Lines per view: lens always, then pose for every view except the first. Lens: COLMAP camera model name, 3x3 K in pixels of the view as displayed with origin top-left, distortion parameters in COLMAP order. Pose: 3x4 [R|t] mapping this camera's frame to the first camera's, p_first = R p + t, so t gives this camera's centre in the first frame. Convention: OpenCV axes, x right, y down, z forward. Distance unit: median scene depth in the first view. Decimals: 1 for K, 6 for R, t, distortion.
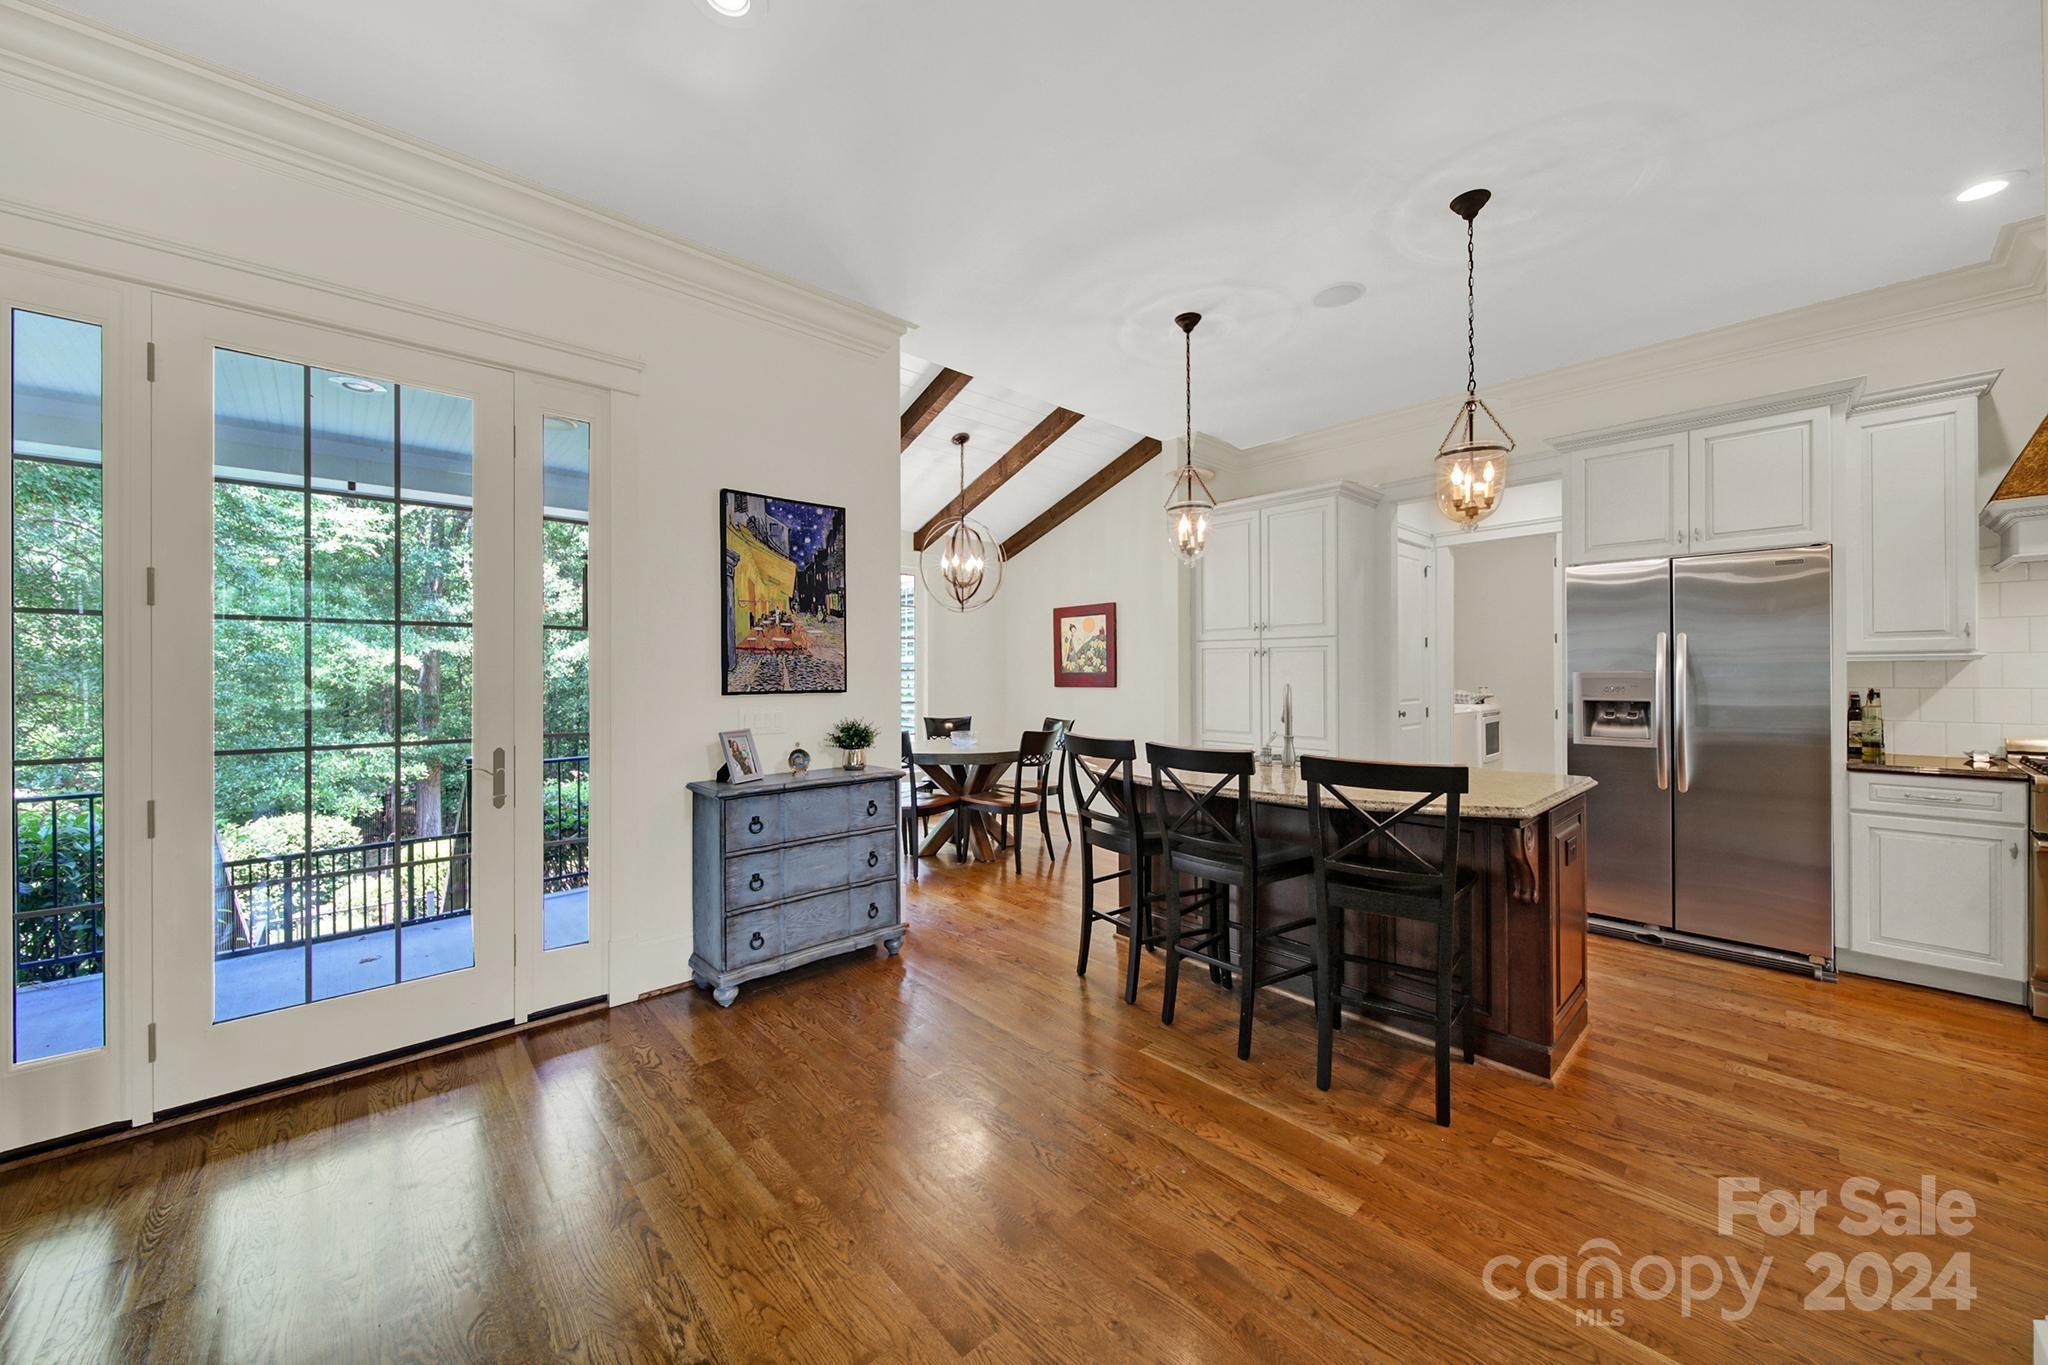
lens RADIAL K [[734.7, 0, 1018.7], [0, 734.7, 672.2], [0, 0, 1]] dist [-0.002425, -0.001091]
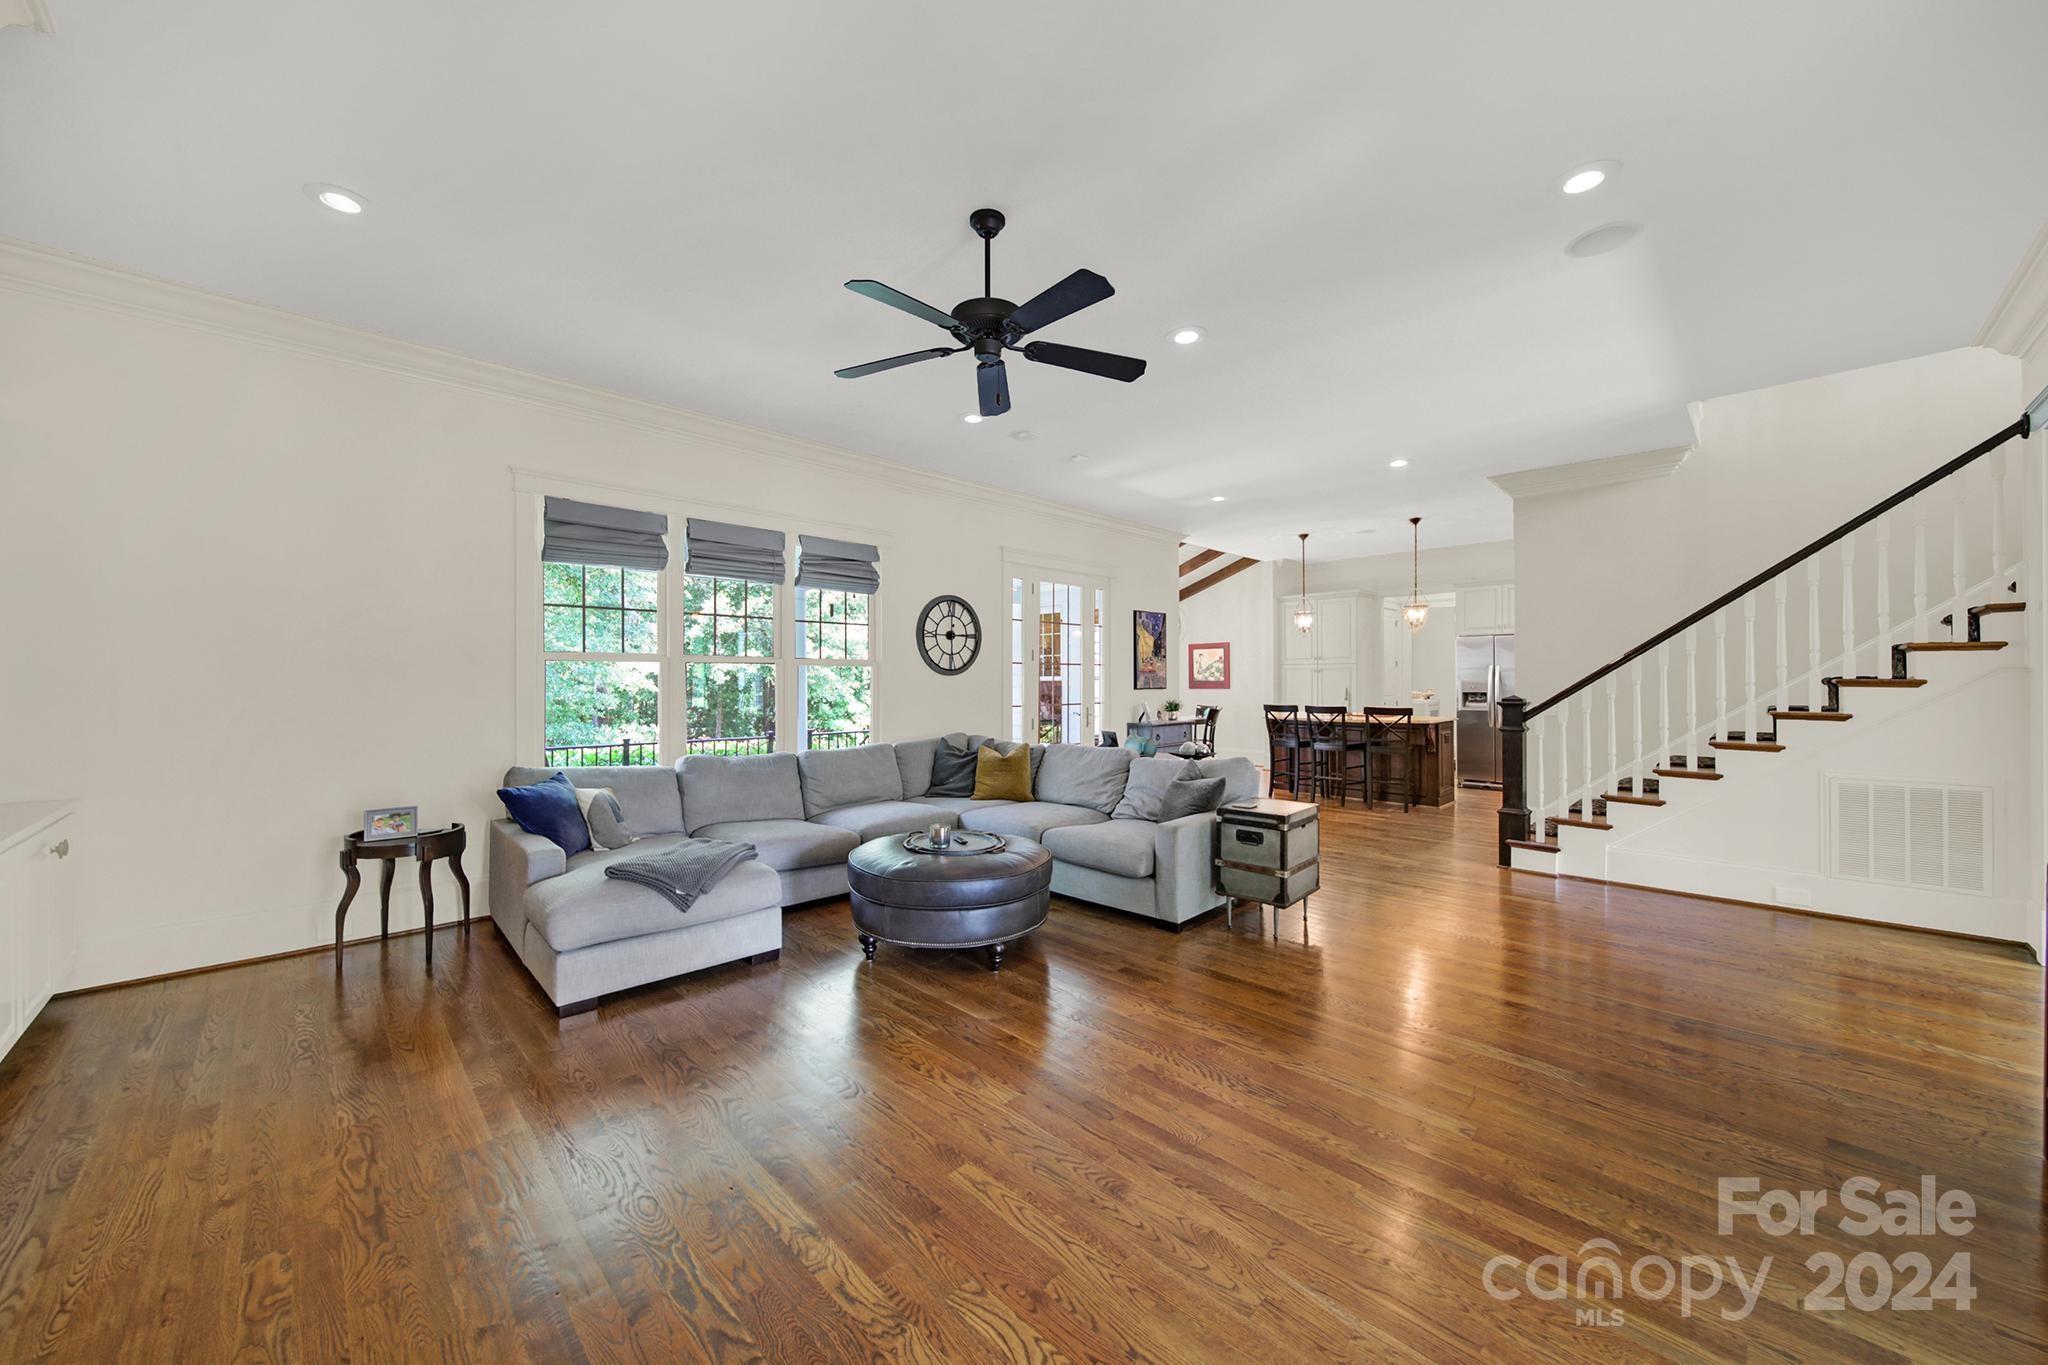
lens RADIAL K [[734.7, 0, 1019.2], [0, 734.7, 678.1], [0, 0, 1]] dist [-0.002425, -0.001091]
pose [[0.999196, 0.000254, 0.040085, -0.868422], [-0.000146, 0.999996, -0.002689, -0.001817], [-0.040086, 0.002681, 0.999193, -1.496193]]
